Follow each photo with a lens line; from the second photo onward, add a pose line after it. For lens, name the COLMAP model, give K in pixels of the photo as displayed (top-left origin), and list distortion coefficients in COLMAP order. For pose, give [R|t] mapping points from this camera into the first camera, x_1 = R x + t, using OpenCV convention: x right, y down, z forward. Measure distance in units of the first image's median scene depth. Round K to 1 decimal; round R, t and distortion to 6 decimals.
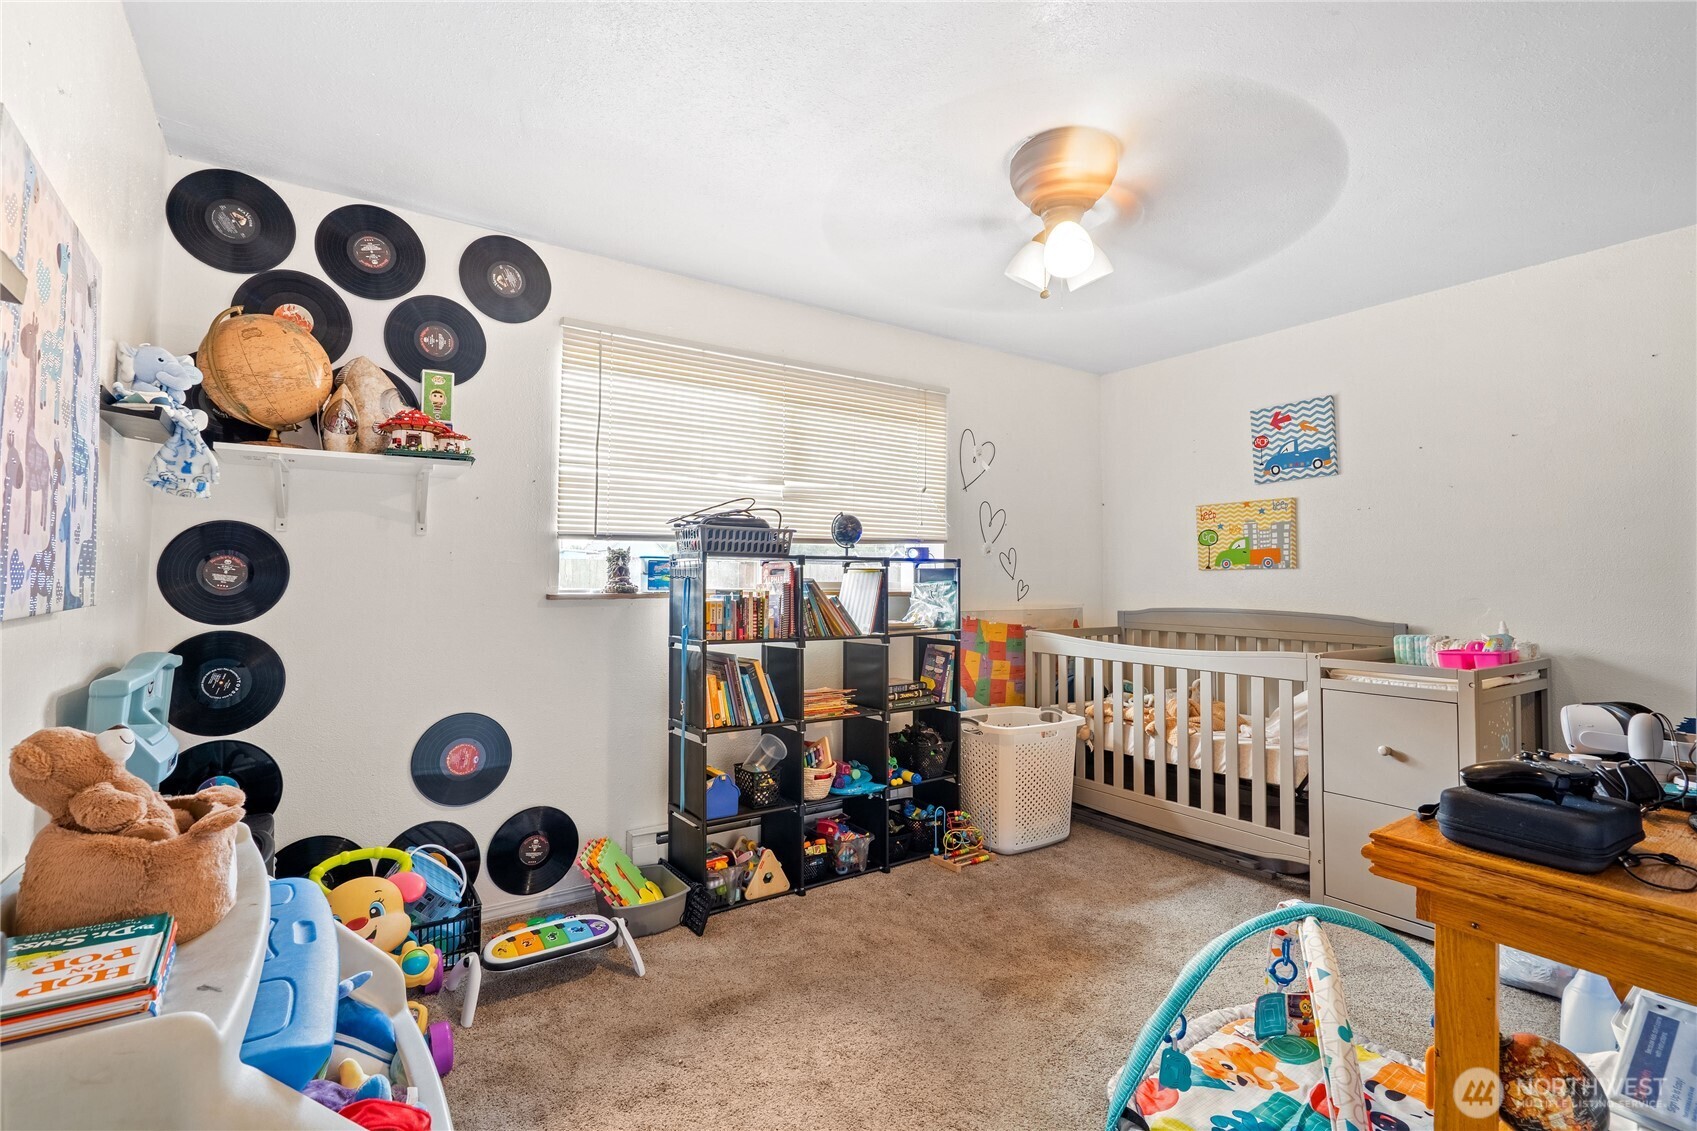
lens RADIAL K [[791.1, 0, 842.8], [0, 791.1, 559.8], [0, 0, 1]] dist [0.000669, -0.000071]
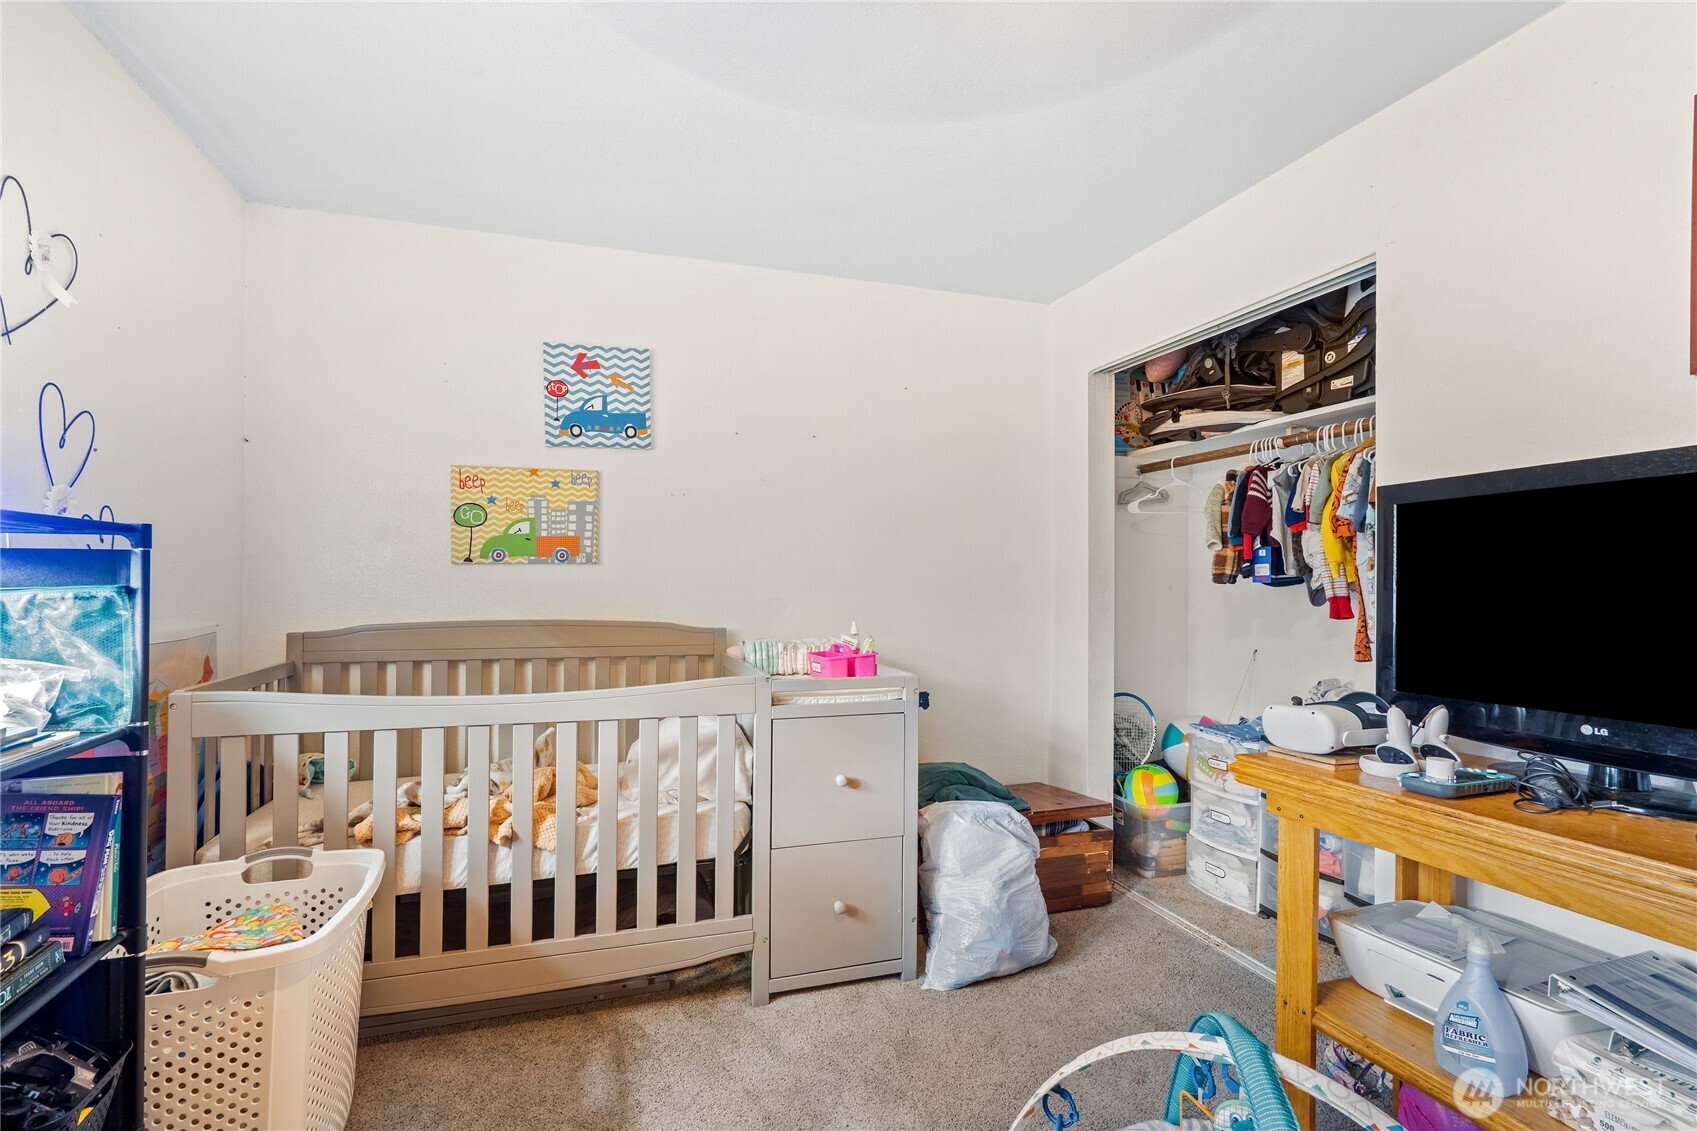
lens RADIAL K [[813.8, 0, 846.0], [0, 813.8, 573.3], [0, 0, 1]] dist [0.000662, 0.039344]
pose [[0.283272, 0.002600, 0.959036, -0.118537], [-0.027471, 0.999608, 0.005404, 0.009586], [-0.958646, -0.027876, 0.283232, 0.556836]]
